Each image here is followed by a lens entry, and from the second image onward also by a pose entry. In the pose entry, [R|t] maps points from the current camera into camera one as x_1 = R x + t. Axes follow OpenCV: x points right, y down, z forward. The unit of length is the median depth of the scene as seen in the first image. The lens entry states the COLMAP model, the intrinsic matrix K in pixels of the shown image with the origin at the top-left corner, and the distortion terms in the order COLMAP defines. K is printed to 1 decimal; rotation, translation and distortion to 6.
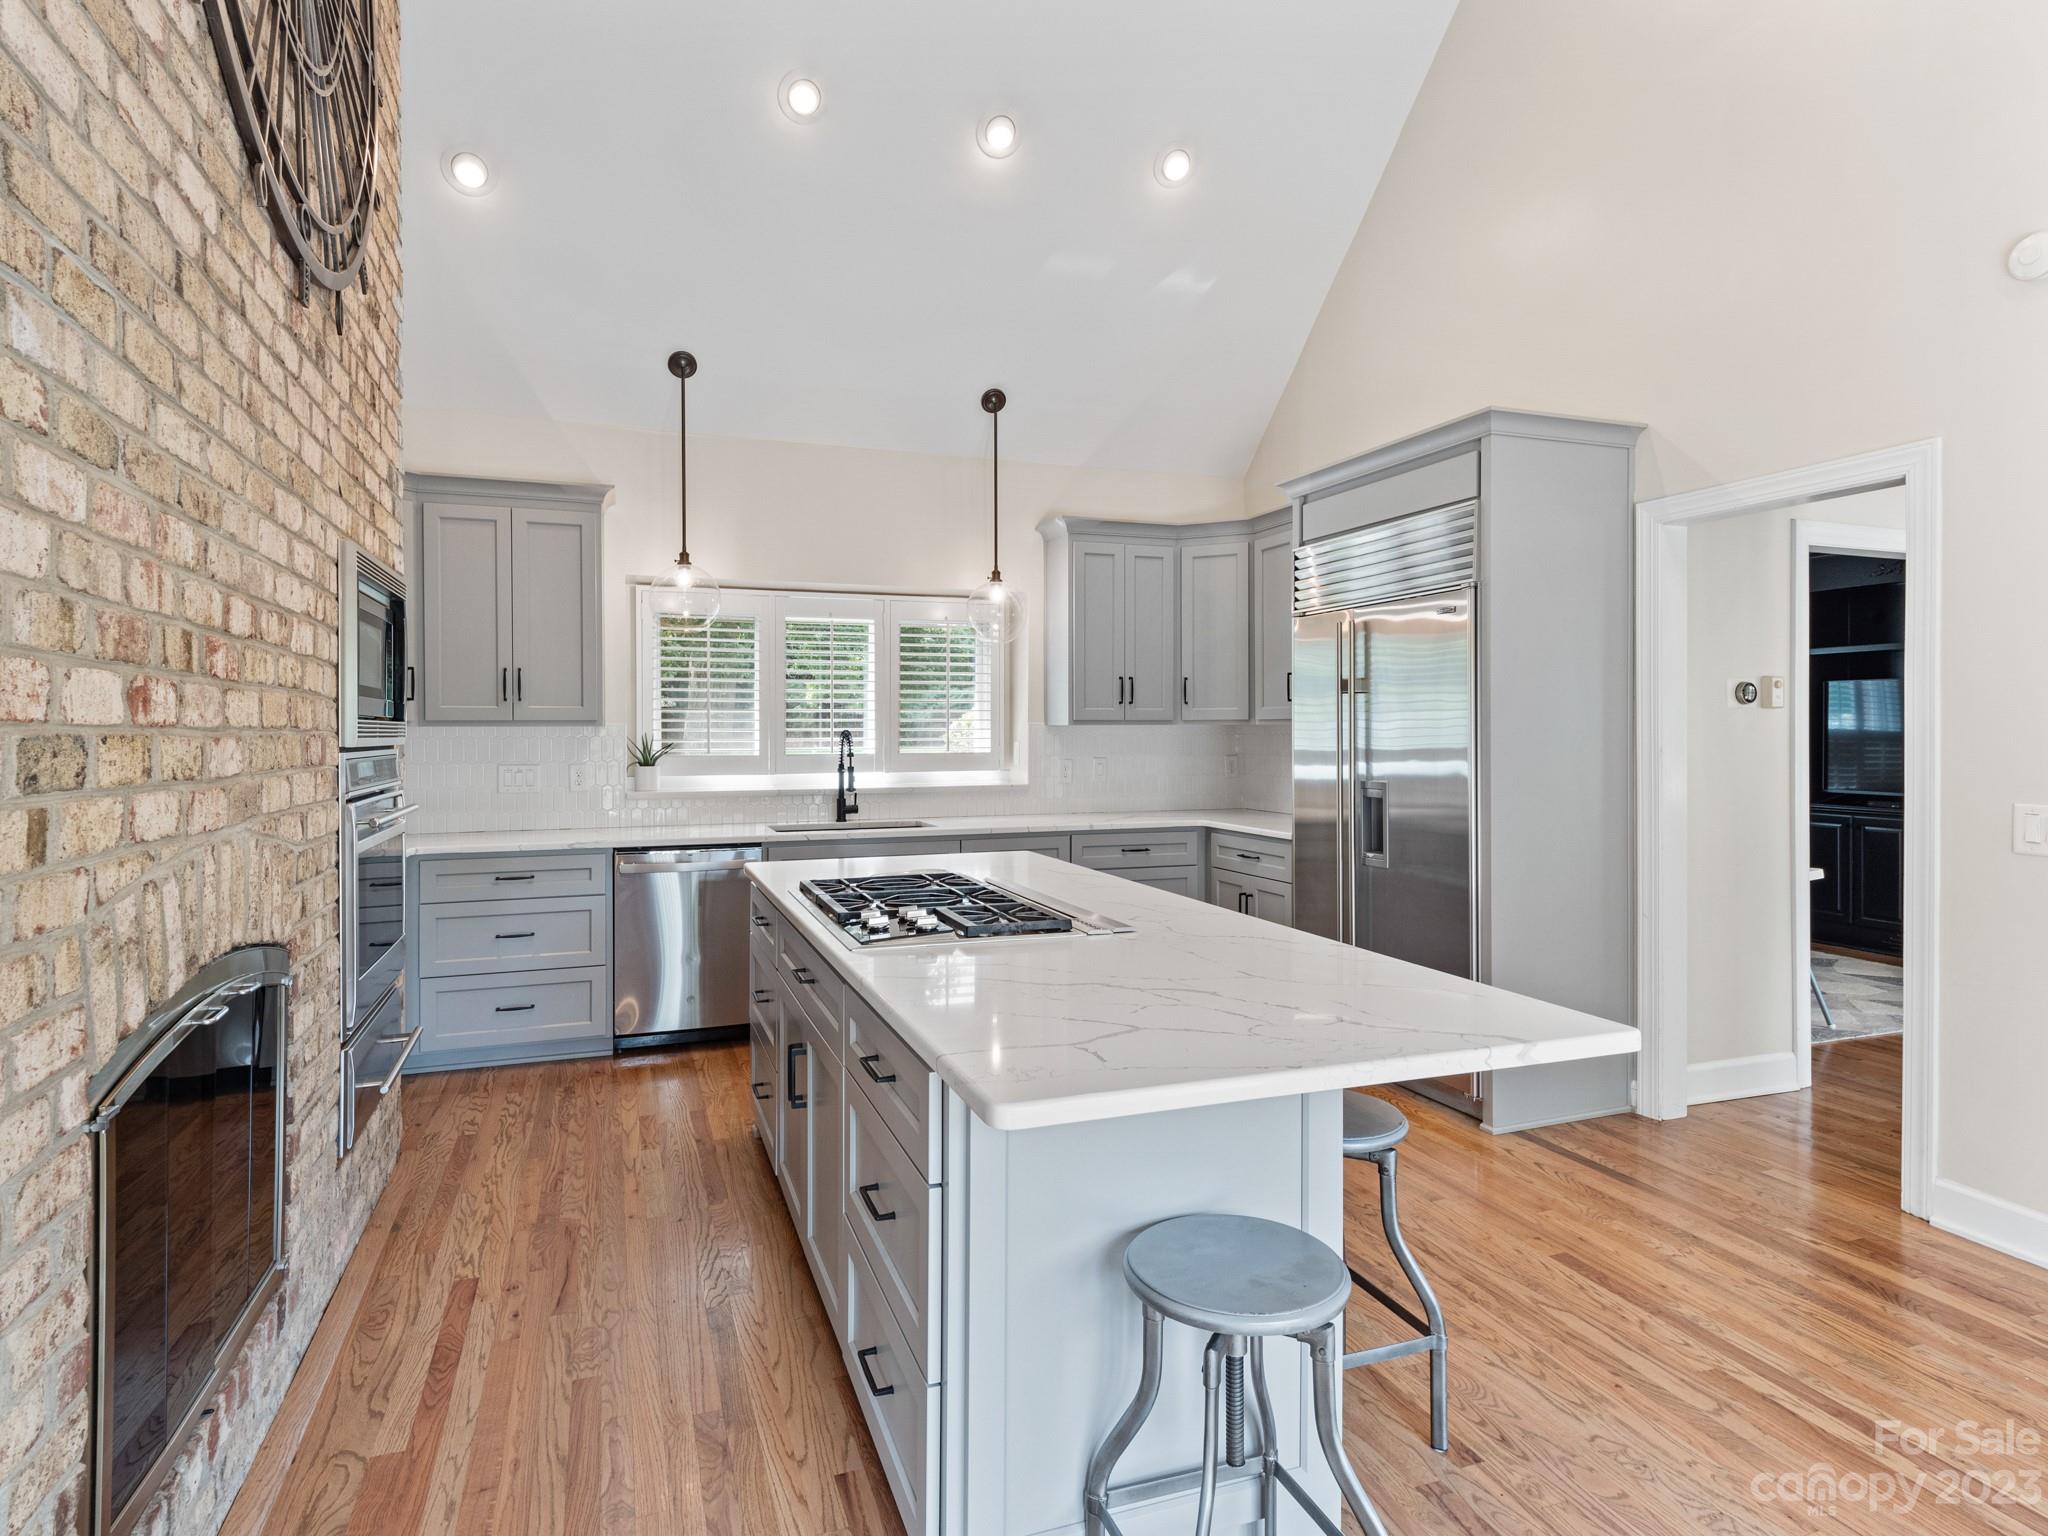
lens RADIAL K [[1091.0, 0, 1000.5], [0, 1091.0, 735.2], [0, 0, 1]] dist [0.012758, -0.000812]
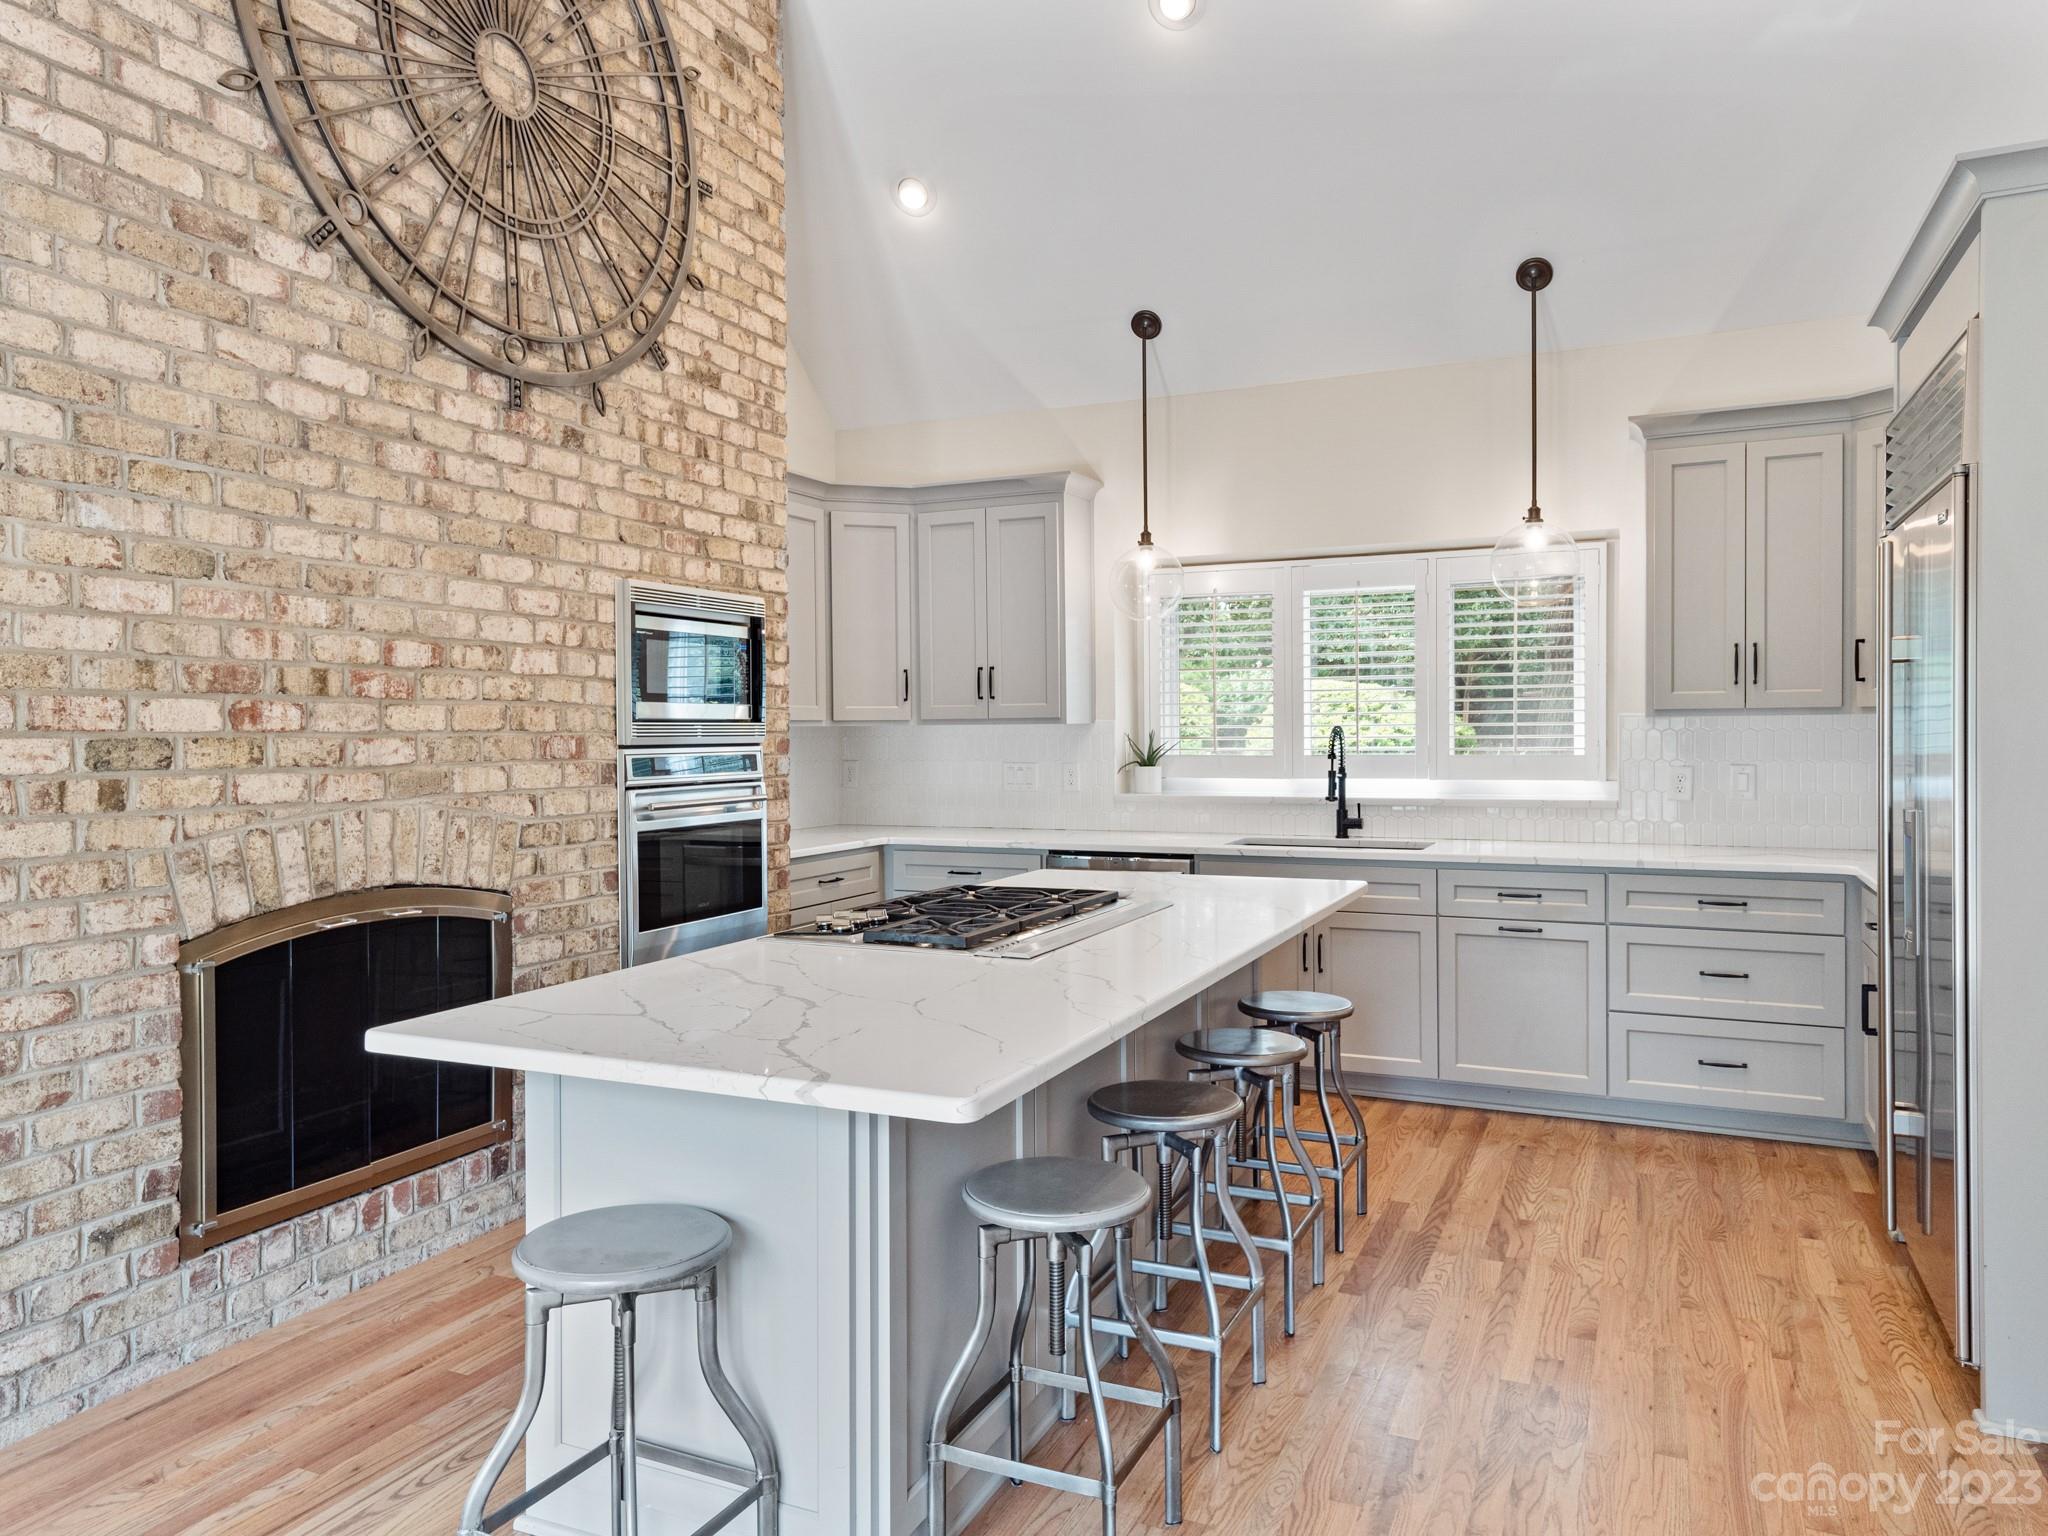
lens RADIAL K [[1381.8, 0, 1026.0], [0, 1381.8, 756.9], [0, 0, 1]] dist [0.021664, -0.000054]
pose [[0.720601, 0.010061, -0.693277, 0.909302], [0.003680, 0.999825, 0.018335, -0.003301], [0.693340, -0.015764, 0.720438, 0.202662]]
